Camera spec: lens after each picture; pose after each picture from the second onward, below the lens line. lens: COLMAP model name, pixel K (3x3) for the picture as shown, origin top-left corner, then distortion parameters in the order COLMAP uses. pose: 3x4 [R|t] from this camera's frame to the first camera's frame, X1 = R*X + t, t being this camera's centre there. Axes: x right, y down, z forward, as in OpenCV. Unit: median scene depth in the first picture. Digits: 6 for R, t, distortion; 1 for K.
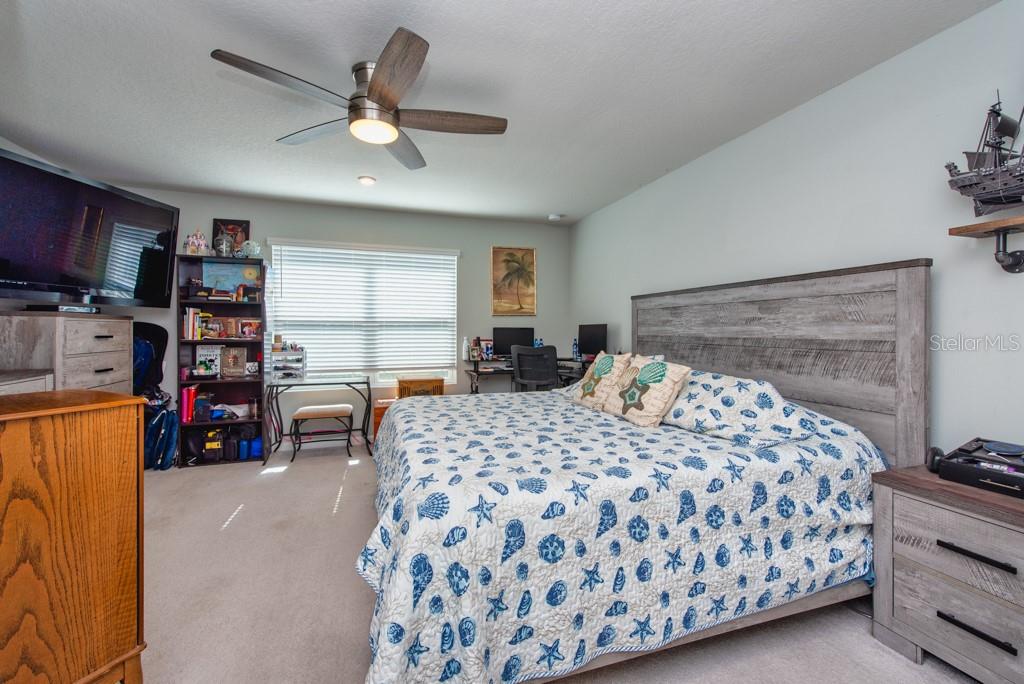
lens RADIAL K [[396.8, 0, 517.2], [0, 396.8, 338.3], [0, 0, 1]] dist [0.016839, -0.005021]
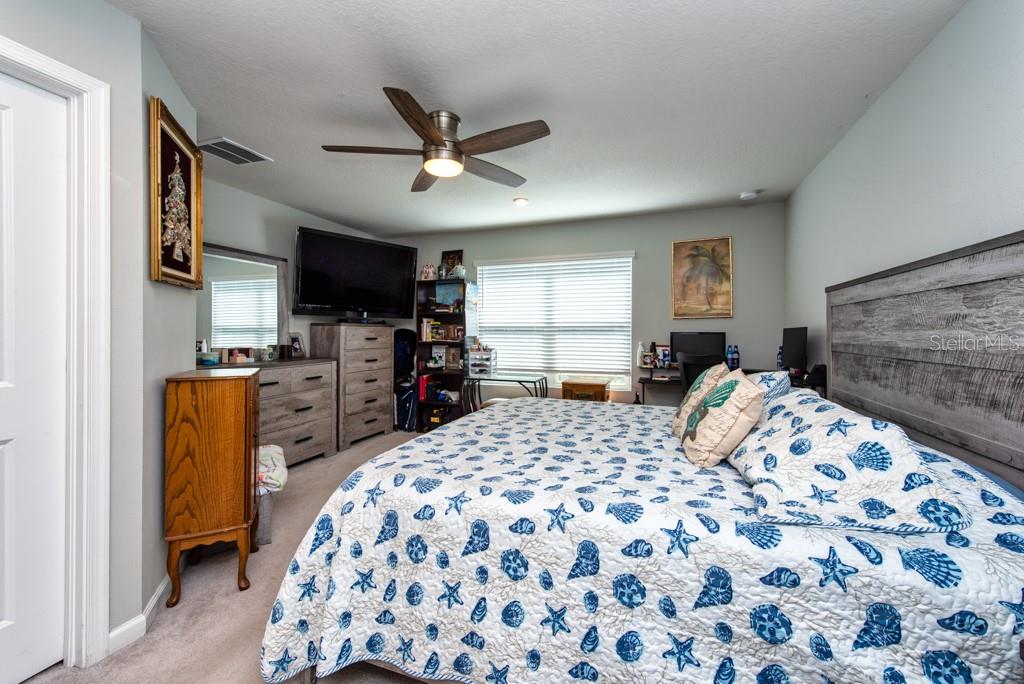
lens RADIAL K [[396.8, 0, 517.2], [0, 396.8, 338.3], [0, 0, 1]] dist [0.016839, -0.005021]
pose [[0.796417, 0.008637, -0.604686, 0.400877], [-0.015219, 0.999868, -0.005763, -0.005019], [0.604556, 0.013792, 0.796443, 0.146648]]
